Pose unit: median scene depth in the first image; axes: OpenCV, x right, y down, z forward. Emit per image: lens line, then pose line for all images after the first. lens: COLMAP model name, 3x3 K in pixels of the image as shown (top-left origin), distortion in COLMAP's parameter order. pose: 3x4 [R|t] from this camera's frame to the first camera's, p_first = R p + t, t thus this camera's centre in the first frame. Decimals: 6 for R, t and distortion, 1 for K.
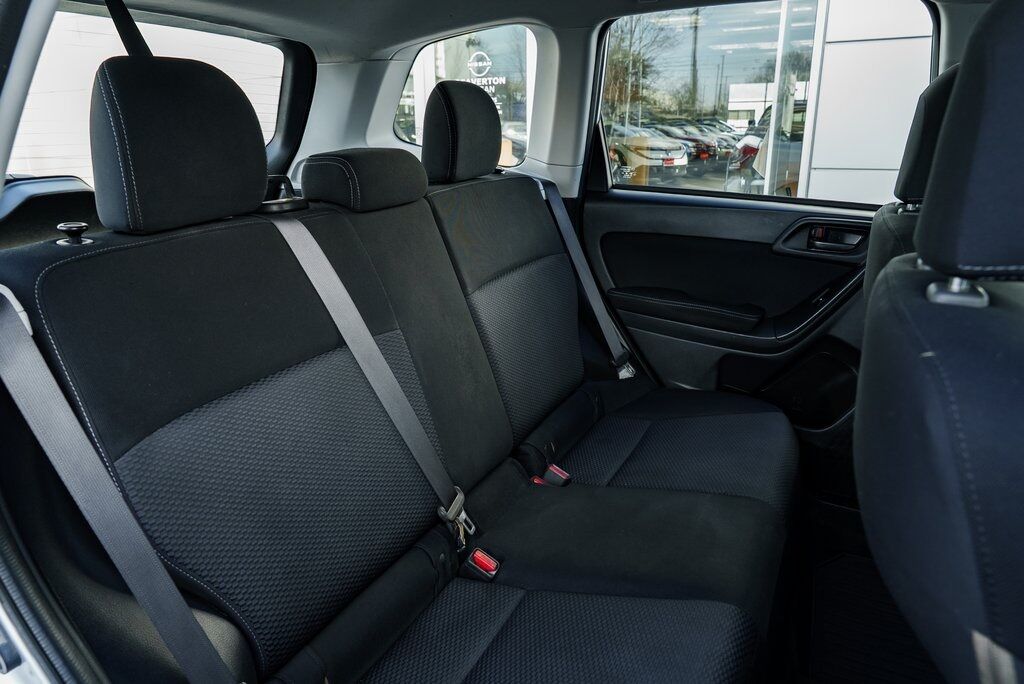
lens RADIAL K [[703.7, 0, 512.4], [0, 703.7, 349.0], [0, 0, 1]] dist [-0.028803, 0.022269]
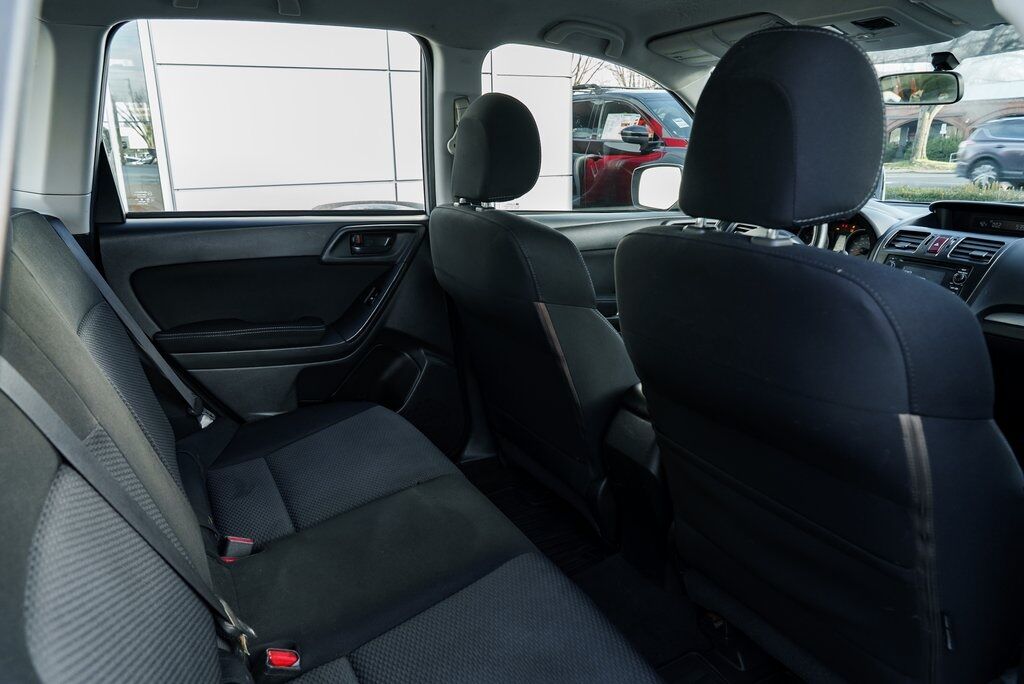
lens RADIAL K [[703.7, 0, 511.1], [0, 703.7, 332.7], [0, 0, 1]] dist [-0.028803, 0.022269]
pose [[0.570982, -0.210866, 0.793420, -0.302475], [0.252354, 0.964740, 0.074792, -0.042344], [-0.781215, 0.157518, 0.604062, 0.154062]]
